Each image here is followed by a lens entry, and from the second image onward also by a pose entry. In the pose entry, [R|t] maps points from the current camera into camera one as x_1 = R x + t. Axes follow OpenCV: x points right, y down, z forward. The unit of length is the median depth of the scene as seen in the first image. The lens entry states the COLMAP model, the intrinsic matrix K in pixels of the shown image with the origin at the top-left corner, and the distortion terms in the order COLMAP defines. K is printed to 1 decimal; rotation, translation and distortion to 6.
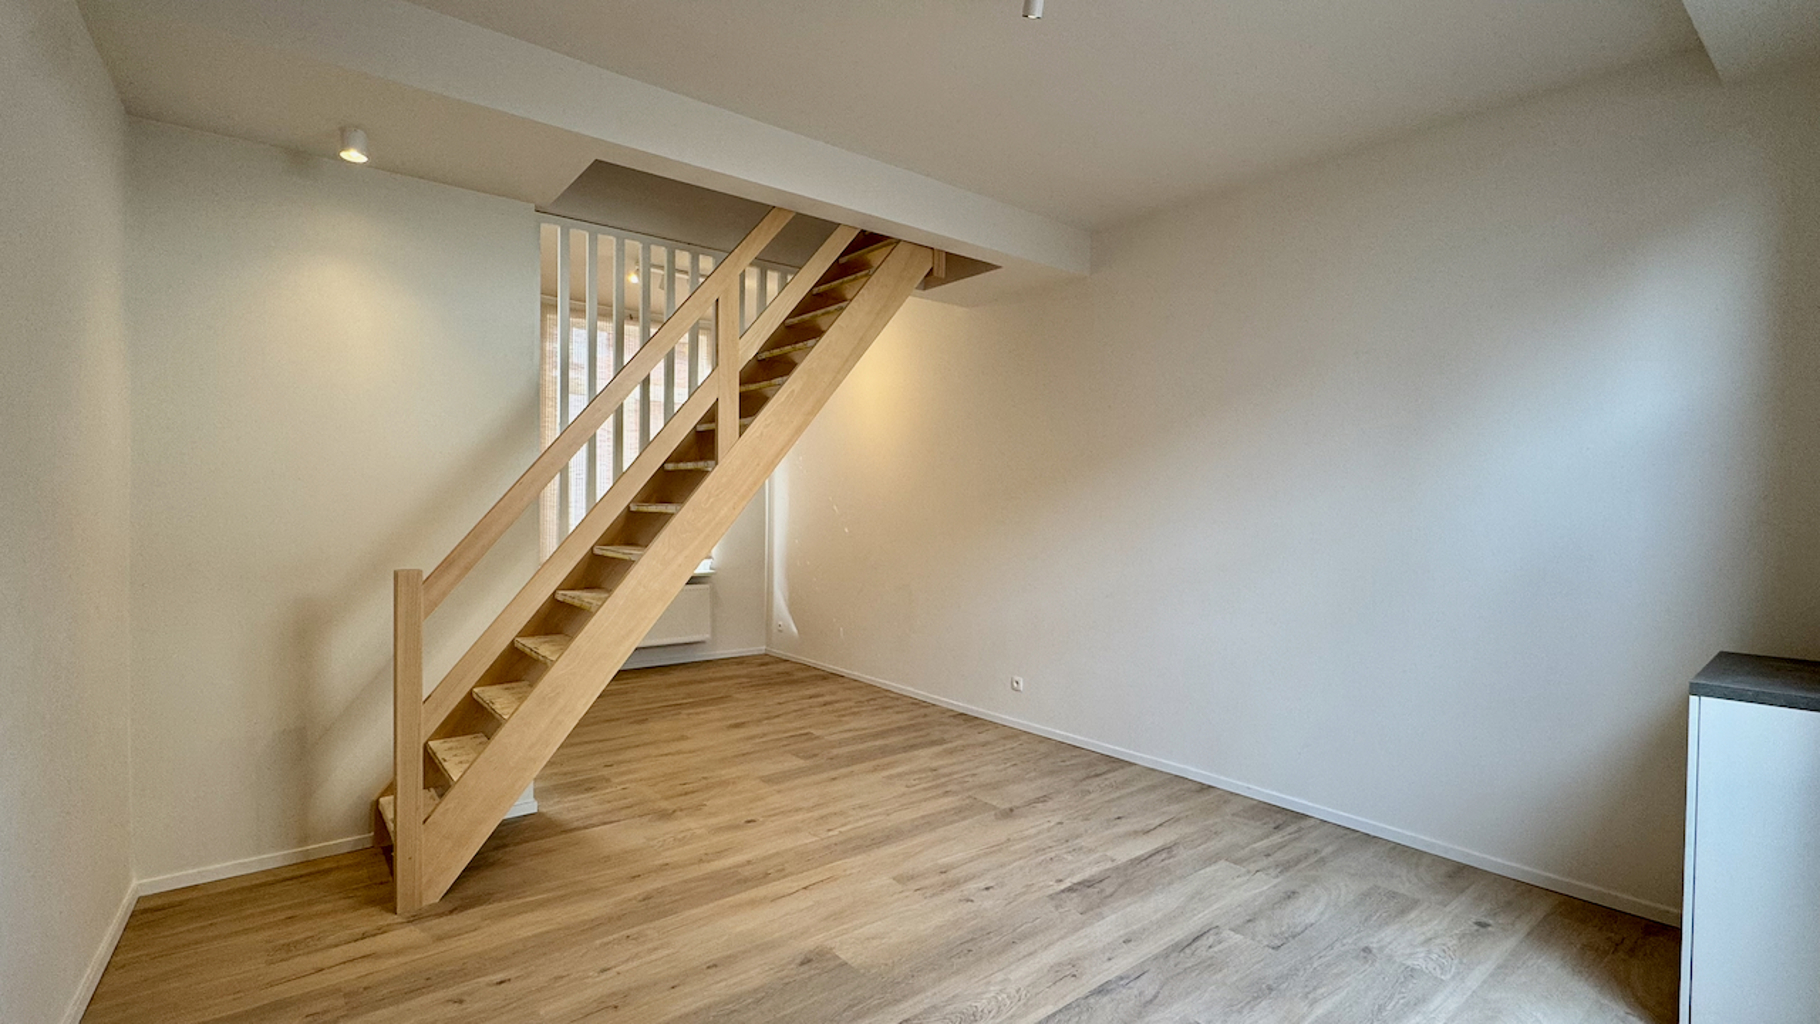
lens RADIAL K [[826.6, 0, 910.0], [0, 826.6, 512.0], [0, 0, 1]] dist [-0.001425, 0.000705]
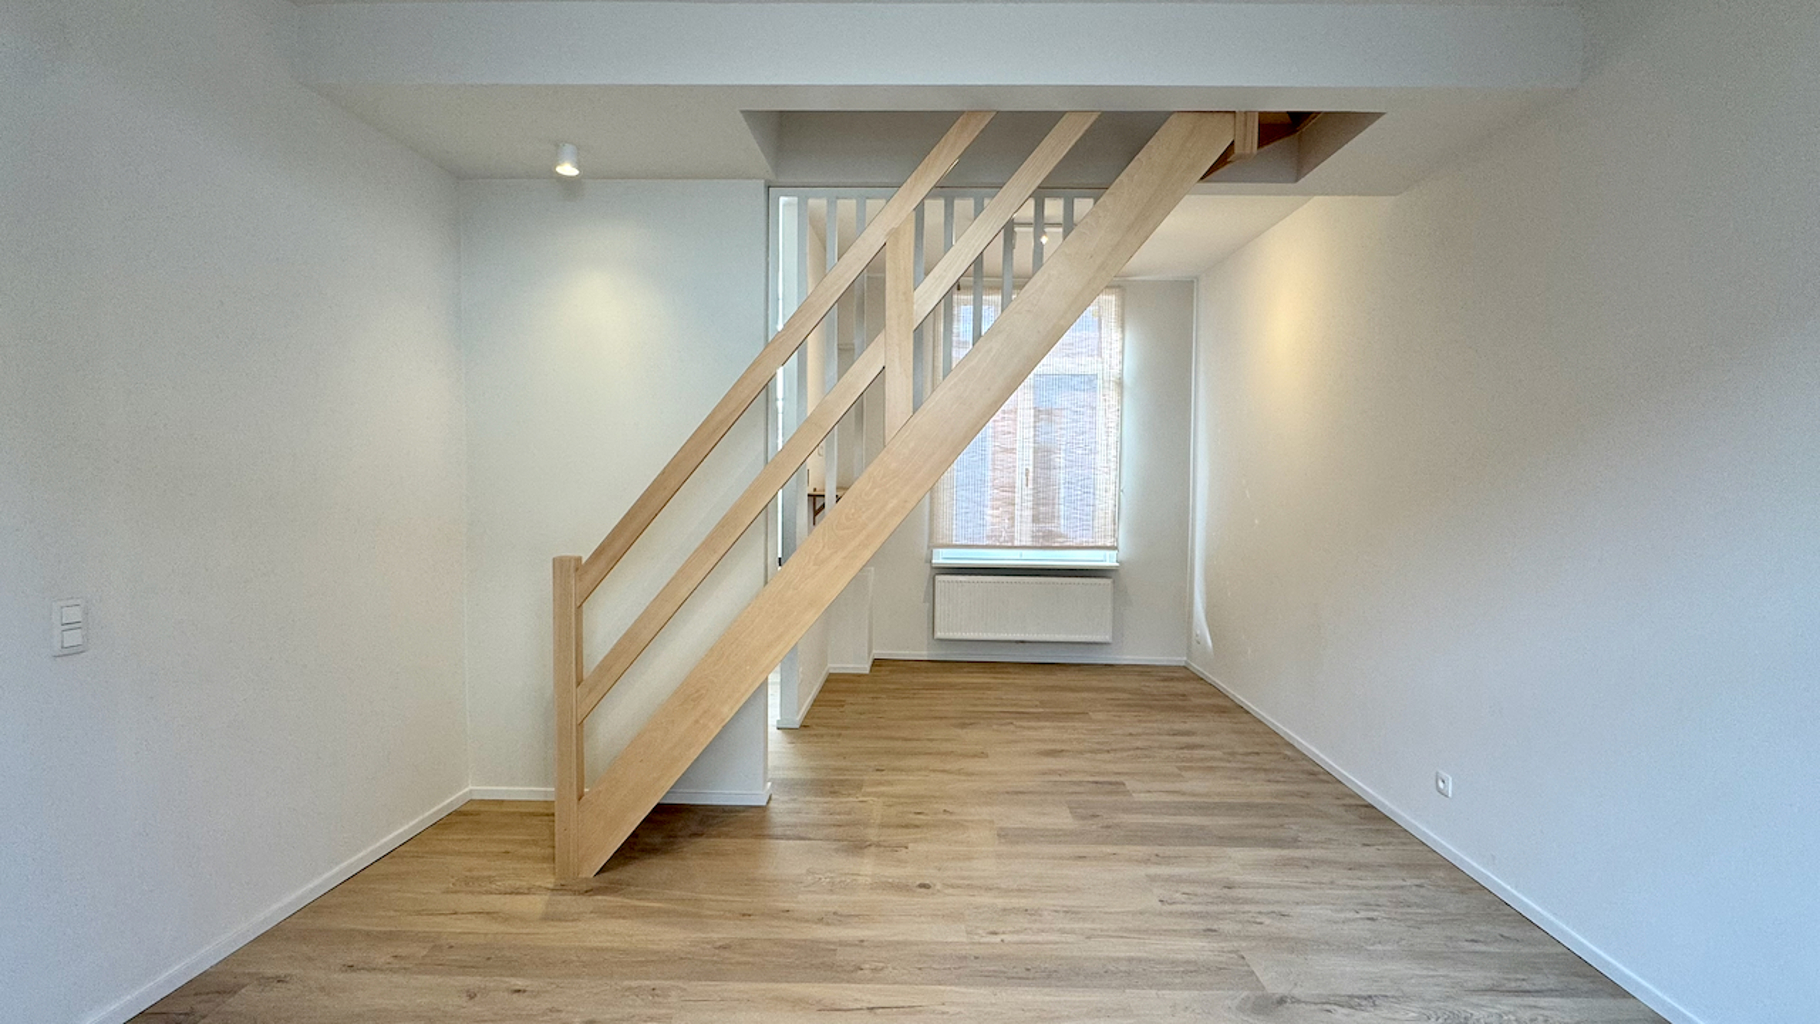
lens RADIAL K [[826.6, 0, 910.0], [0, 826.6, 512.0], [0, 0, 1]] dist [-0.001425, 0.000705]
pose [[0.765566, 0.030585, -0.642630, 0.271126], [-0.012377, 0.999385, 0.032819, -0.017909], [0.643238, -0.017171, 0.765473, 0.329415]]
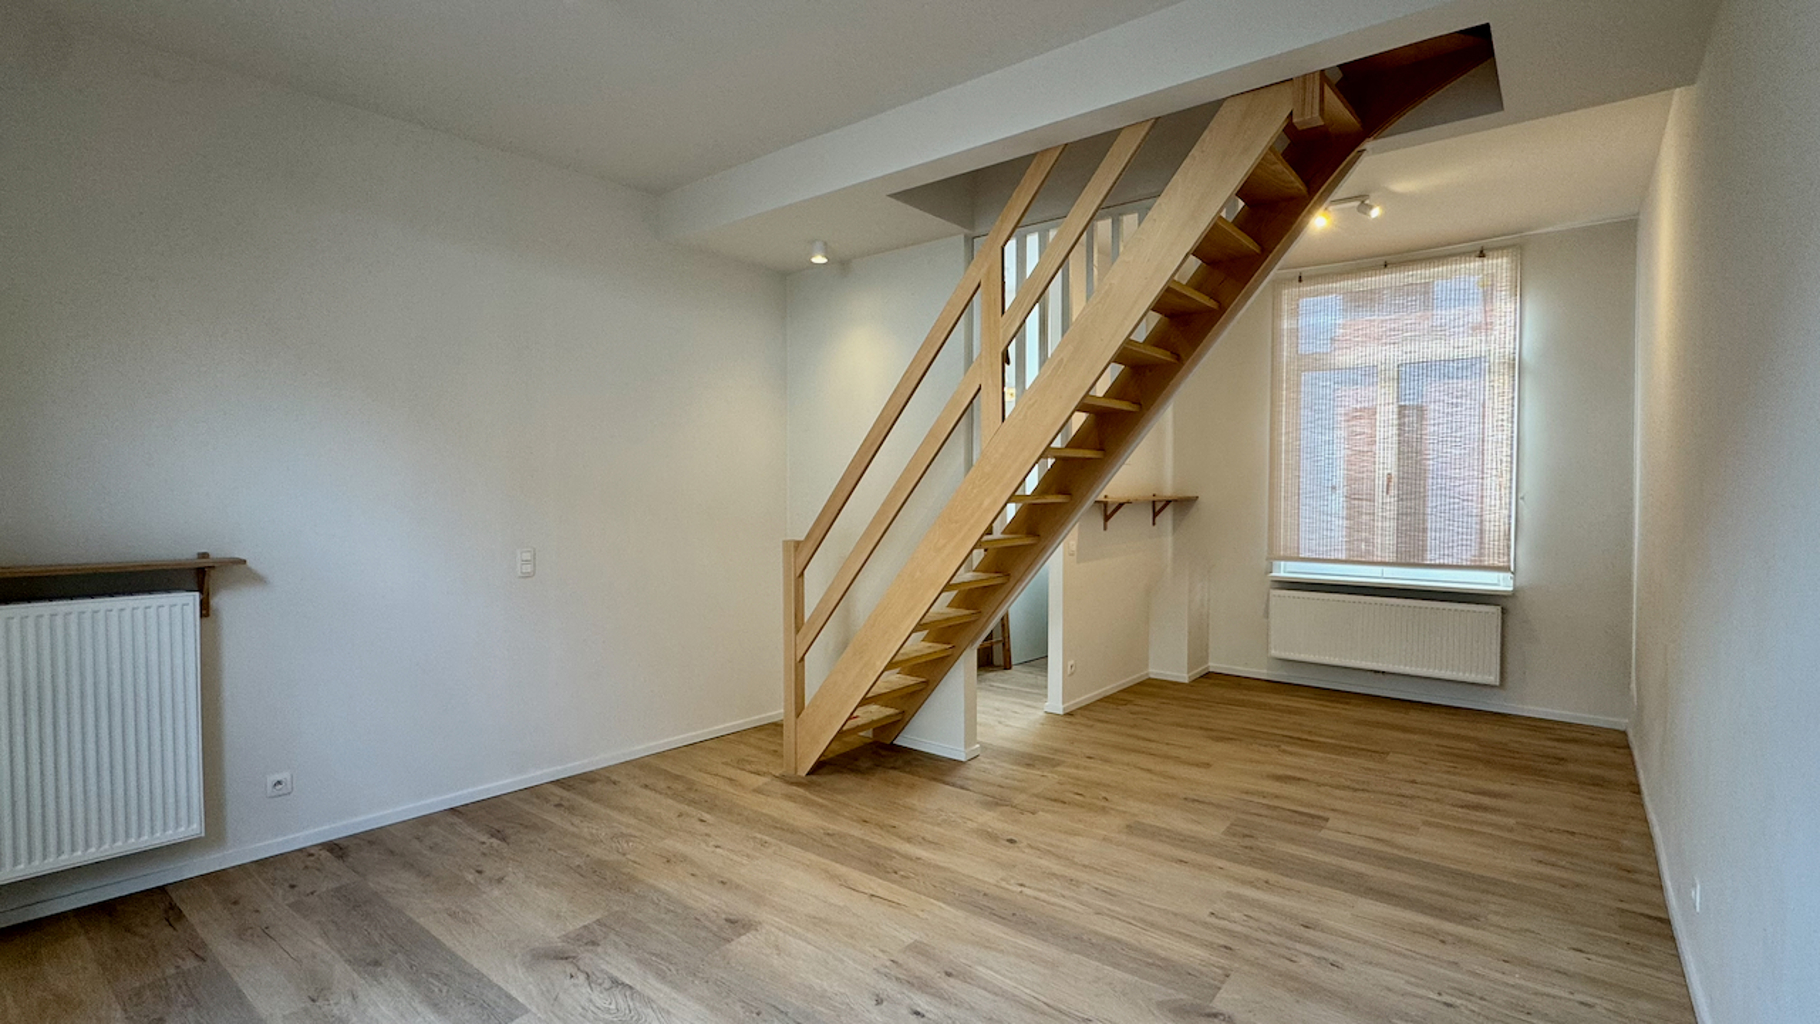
lens RADIAL K [[826.6, 0, 910.0], [0, 826.6, 512.0], [0, 0, 1]] dist [-0.001425, 0.000705]
pose [[0.219363, 0.020192, -0.975434, 0.589134], [-0.008681, 0.999787, 0.018744, -0.006035], [0.975605, 0.004356, 0.219492, 0.605176]]
